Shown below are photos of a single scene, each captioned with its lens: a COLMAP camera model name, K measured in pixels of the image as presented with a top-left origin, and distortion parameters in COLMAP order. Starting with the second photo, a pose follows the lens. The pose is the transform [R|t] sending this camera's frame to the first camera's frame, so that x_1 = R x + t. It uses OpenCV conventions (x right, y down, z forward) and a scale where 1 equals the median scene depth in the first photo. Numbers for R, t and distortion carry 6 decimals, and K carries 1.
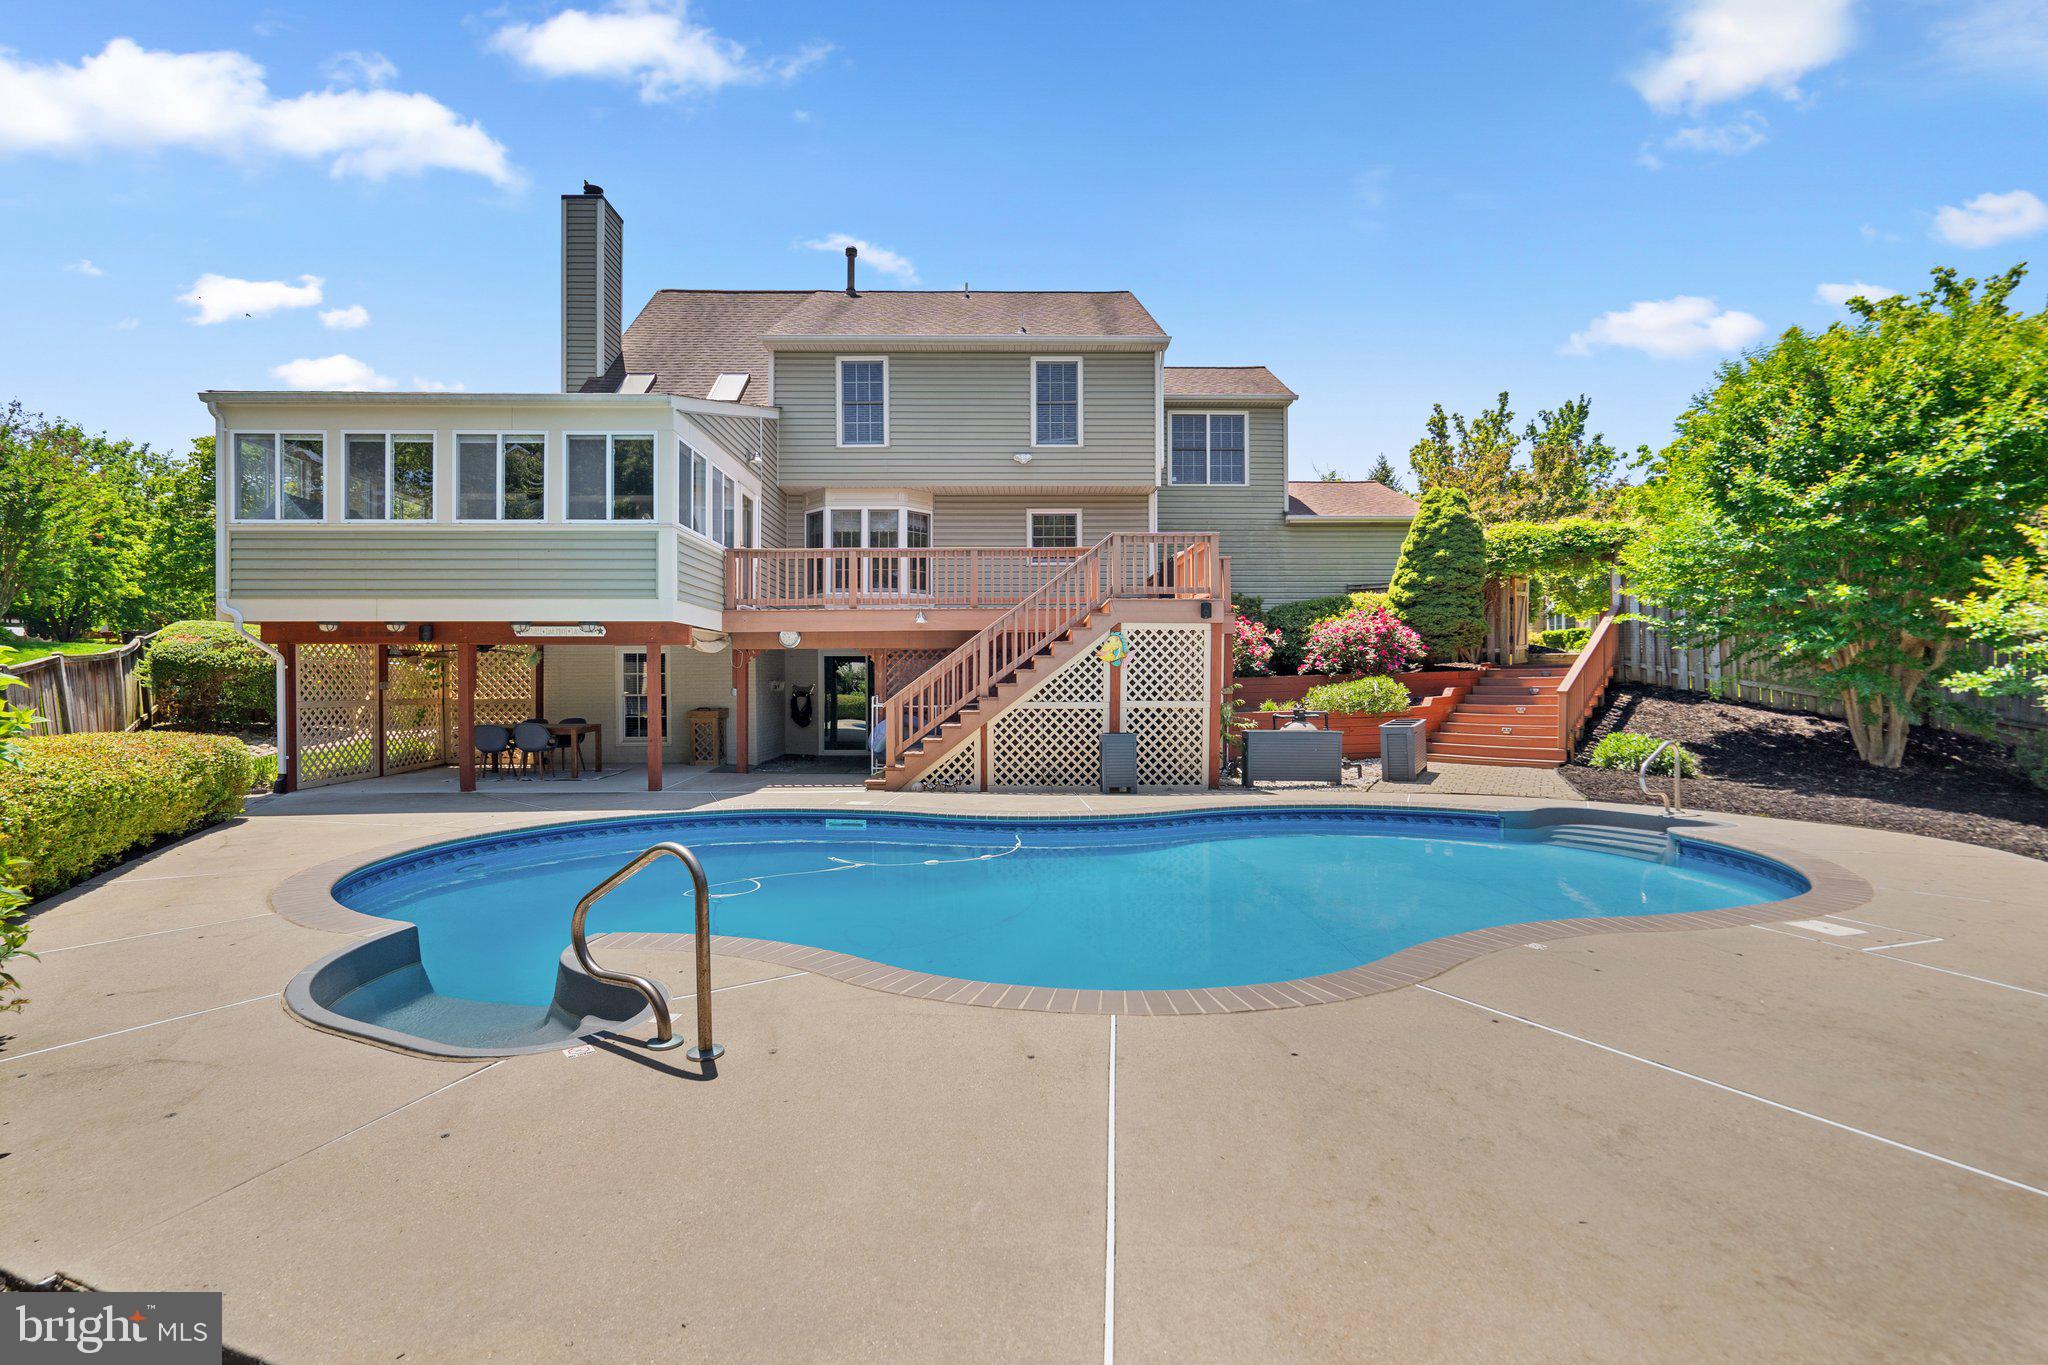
lens RADIAL K [[948.3, 0, 1027.5], [0, 948.3, 689.2], [0, 0, 1]] dist [0.001488, 0.000480]
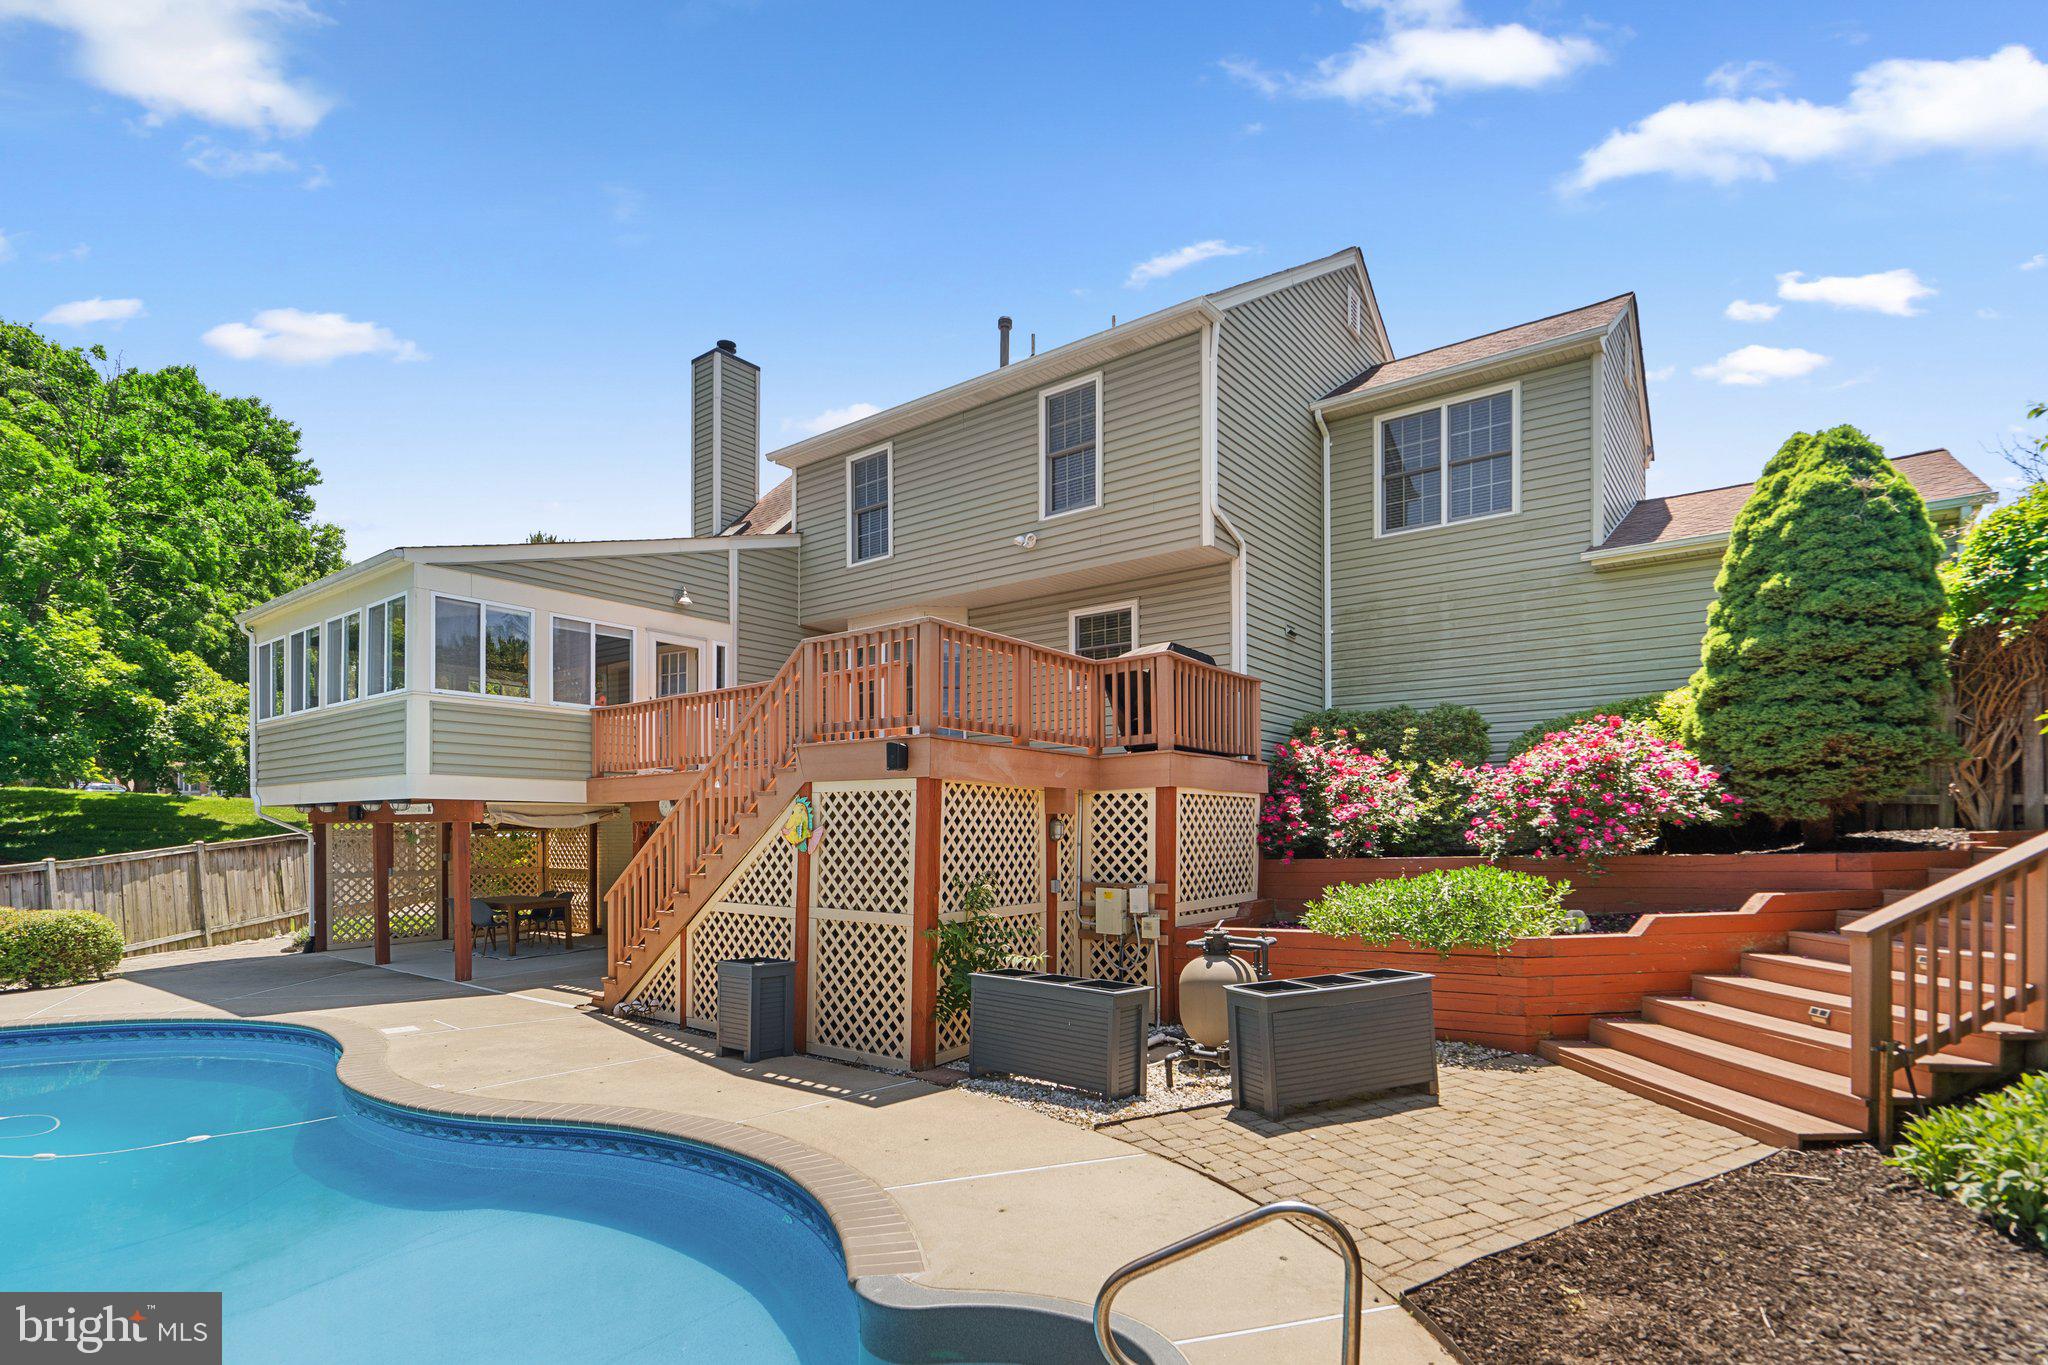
lens RADIAL K [[987.1, 0, 1026.9], [0, 987.1, 834.5], [0, 0, 1]] dist [-0.002607, 0.000320]
pose [[0.777201, 0.003960, -0.629240, 0.536068], [-0.002016, 0.999991, 0.003804, -0.033540], [0.629249, -0.001688, 0.777202, 0.507061]]
